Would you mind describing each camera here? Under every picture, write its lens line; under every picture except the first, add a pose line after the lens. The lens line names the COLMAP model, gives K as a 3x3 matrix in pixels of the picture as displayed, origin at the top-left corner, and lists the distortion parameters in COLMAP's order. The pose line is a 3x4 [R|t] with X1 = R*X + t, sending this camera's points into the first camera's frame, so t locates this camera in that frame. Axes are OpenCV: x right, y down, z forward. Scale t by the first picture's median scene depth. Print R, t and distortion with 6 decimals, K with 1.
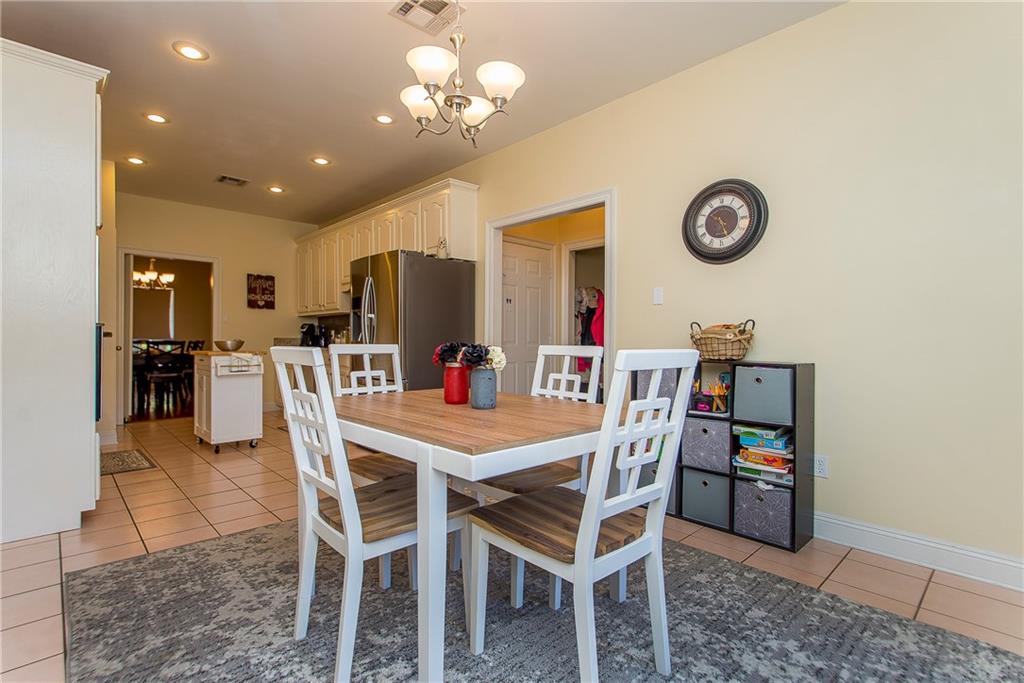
lens RADIAL K [[485.3, 0, 505.1], [0, 485.3, 341.0], [0, 0, 1]] dist [0.010956, -0.003189]
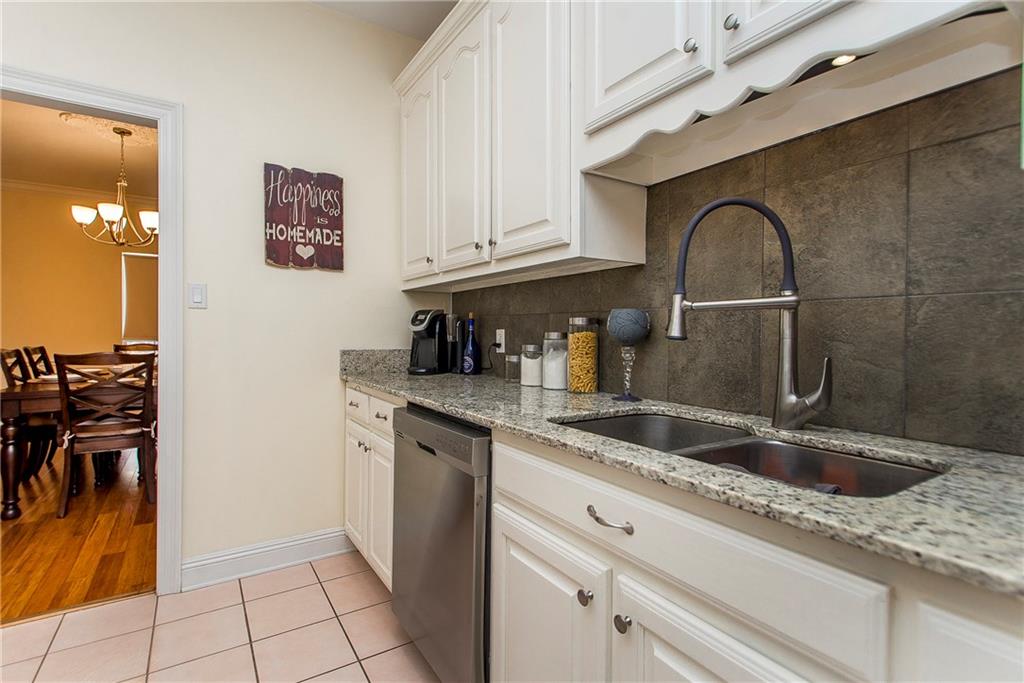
lens RADIAL K [[485.3, 0, 501.7], [0, 485.3, 337.5], [0, 0, 1]] dist [0.010956, -0.003189]
pose [[0.983088, -0.000594, -0.183135, -0.303382], [0.002072, 0.999967, 0.007878, -0.019296], [0.183124, -0.008124, 0.983056, 0.691631]]
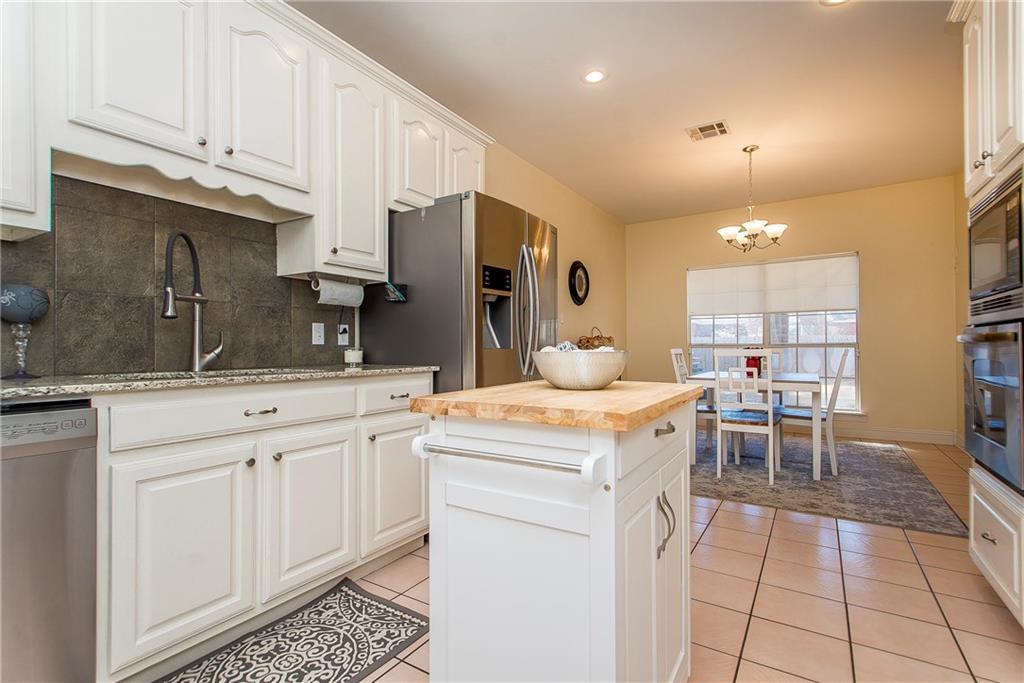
lens RADIAL K [[485.3, 0, 505.0], [0, 485.3, 345.8], [0, 0, 1]] dist [0.010956, -0.003189]
pose [[-0.249349, -0.001548, 0.968412, -0.562211], [0.003354, 0.999991, 0.002462, -0.002793], [-0.968408, 0.003862, -0.249342, 0.766038]]
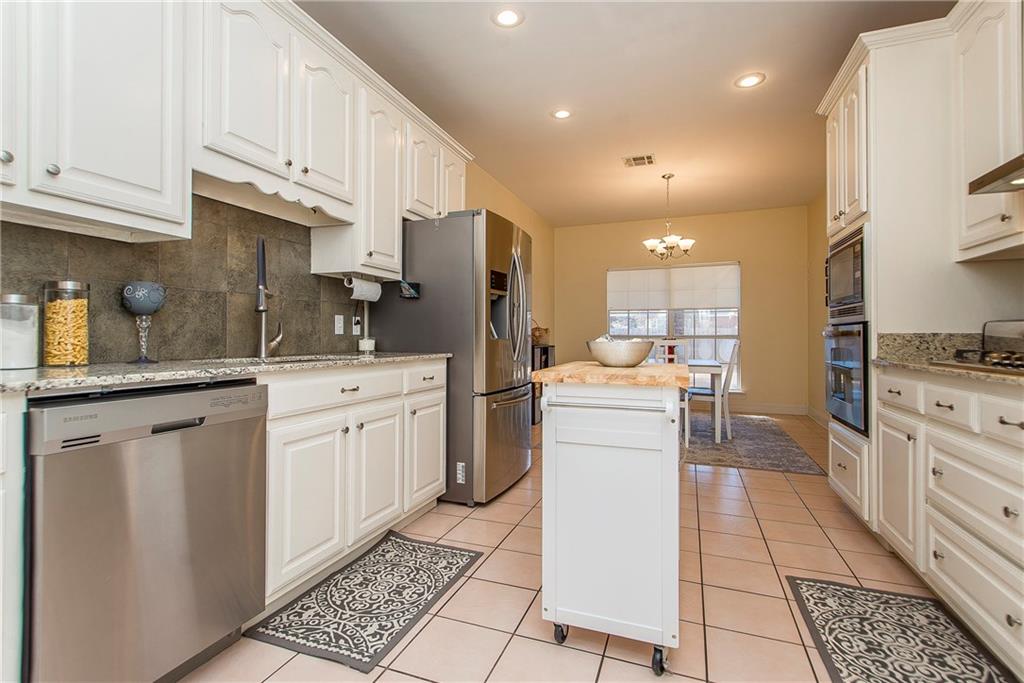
lens RADIAL K [[485.3, 0, 507.4], [0, 485.3, 334.1], [0, 0, 1]] dist [0.010956, -0.003189]
pose [[-0.445908, -0.001096, 0.895078, -0.605931], [-0.003383, 0.999994, -0.000460, -0.003852], [-0.895073, -0.003233, -0.445909, 0.869151]]
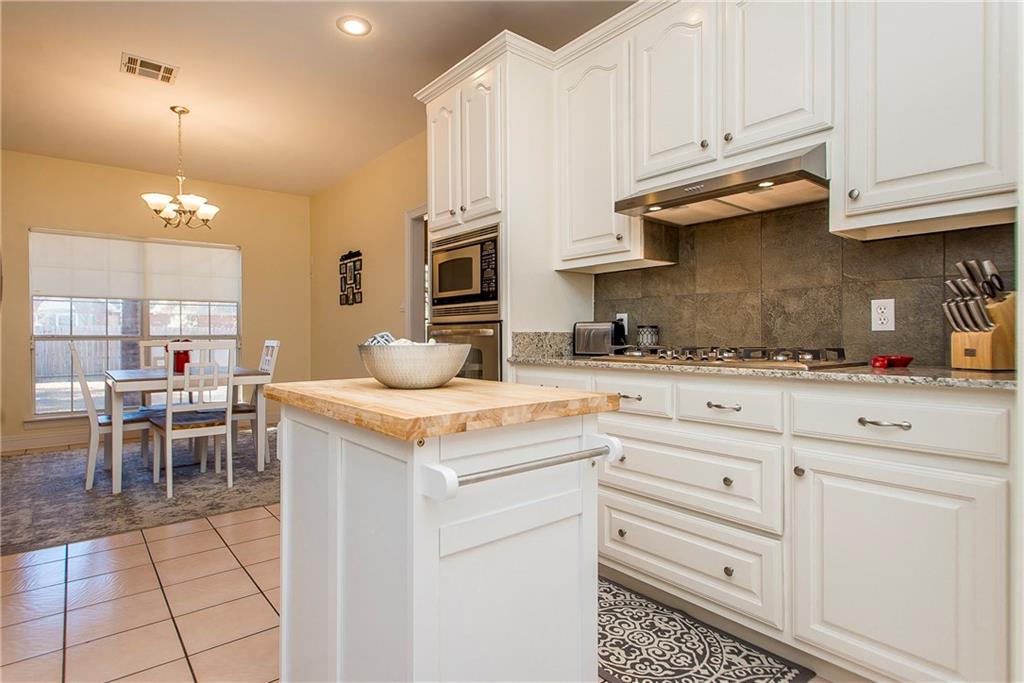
lens RADIAL K [[519.1, 0, 501.7], [0, 519.1, 339.1], [0, 0, 1]] dist [0.011639, -0.008561]
pose [[-0.997547, -0.002325, 0.069955, -0.433029], [-0.001982, 0.999986, 0.004973, -0.002294], [-0.069966, 0.004822, -0.997538, 0.857359]]
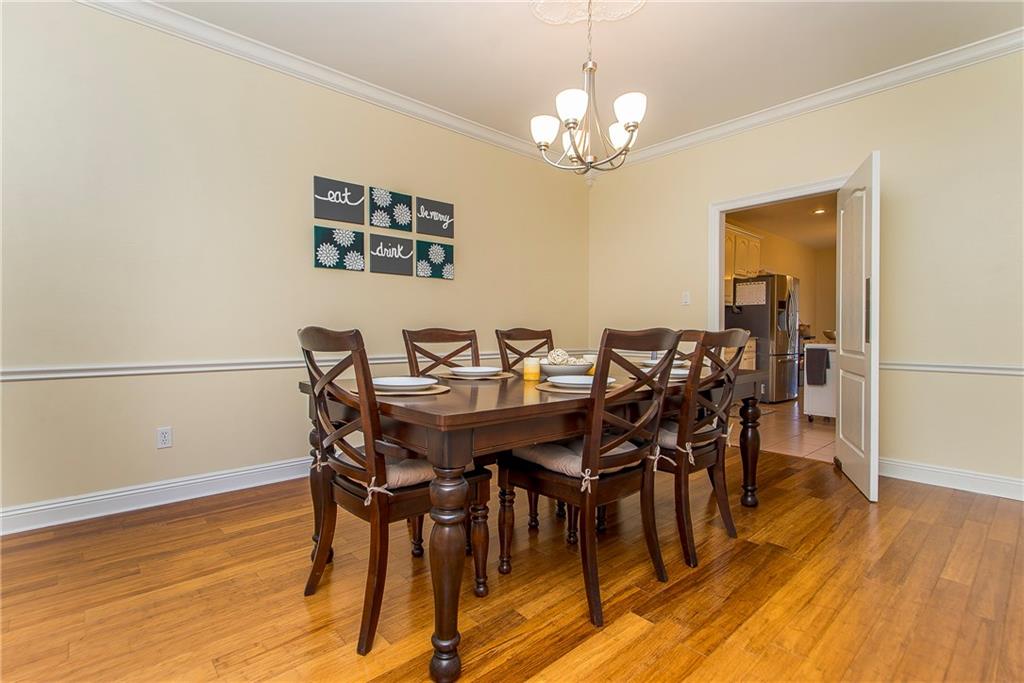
lens RADIAL K [[485.3, 0, 505.7], [0, 485.3, 343.8], [0, 0, 1]] dist [0.010956, -0.003189]
pose [[0.018888, -0.016665, 0.999683, -1.180631], [-0.000499, 0.999861, 0.016678, 0.010746], [-0.999821, -0.000814, 0.018877, 1.206244]]
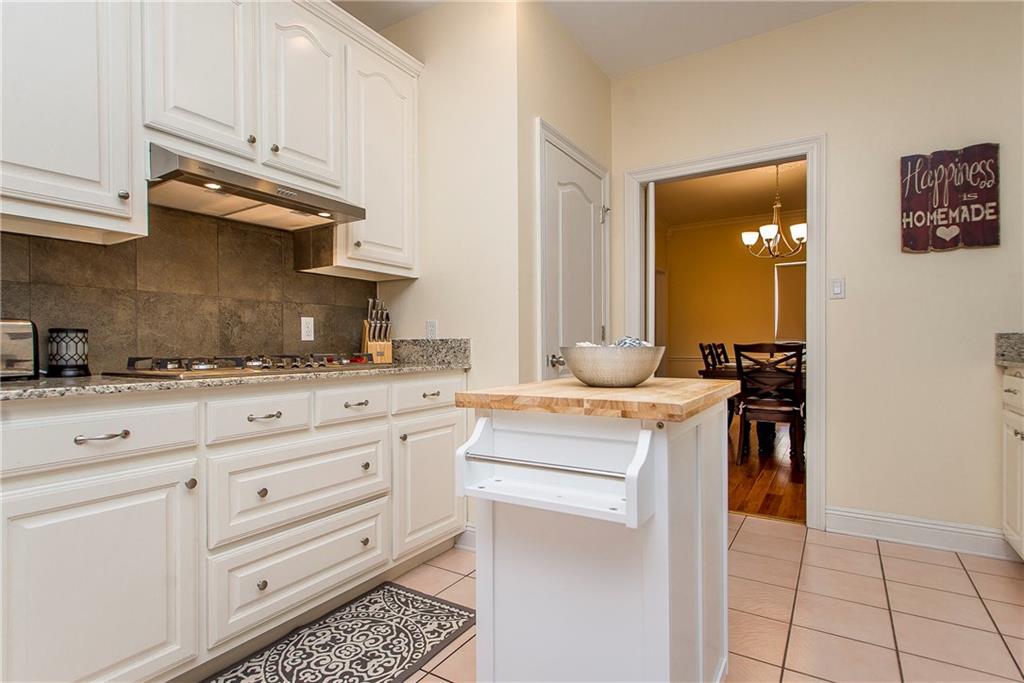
lens RADIAL K [[519.1, 0, 498.8], [0, 519.1, 344.3], [0, 0, 1]] dist [0.011639, -0.008561]
pose [[0.239036, -0.005058, -0.970997, -0.225328], [0.006980, 0.999970, -0.003490, -0.000874], [0.970986, -0.005943, 0.239064, 0.613876]]
